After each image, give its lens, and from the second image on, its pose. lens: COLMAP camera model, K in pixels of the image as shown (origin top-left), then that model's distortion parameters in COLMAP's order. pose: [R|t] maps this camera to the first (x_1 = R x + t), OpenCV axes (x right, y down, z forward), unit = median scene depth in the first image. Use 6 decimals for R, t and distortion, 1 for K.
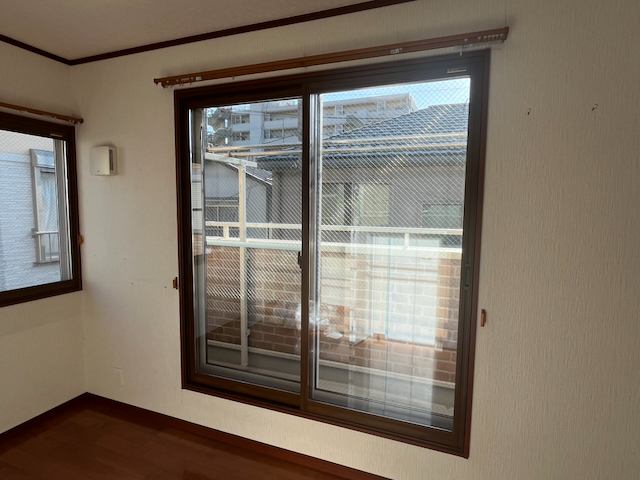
lens RADIAL K [[363.2, 0, 320.0], [0, 363.2, 240.0], [0, 0, 1]] dist [0.000194, 0.000270]
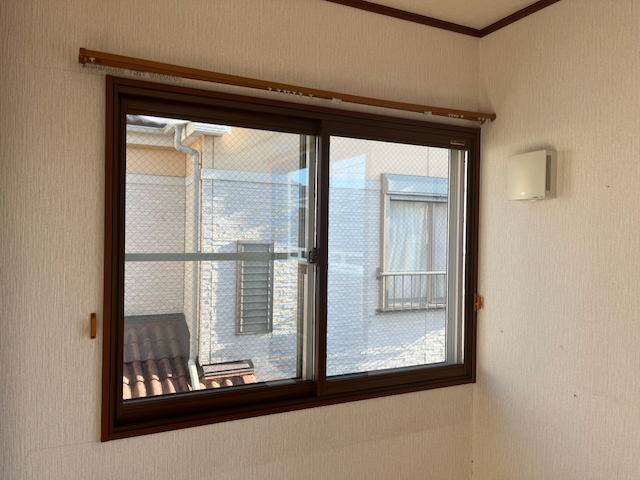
lens RADIAL K [[485.8, 0, 320.0], [0, 485.8, 240.0], [0, 0, 1]] dist [-0.003411, -0.000217]
pose [[0.739311, 0.008077, -0.673316, -0.227856], [-0.066248, 0.995949, -0.060794, -0.030719], [0.670097, 0.089552, 0.736851, 0.141052]]
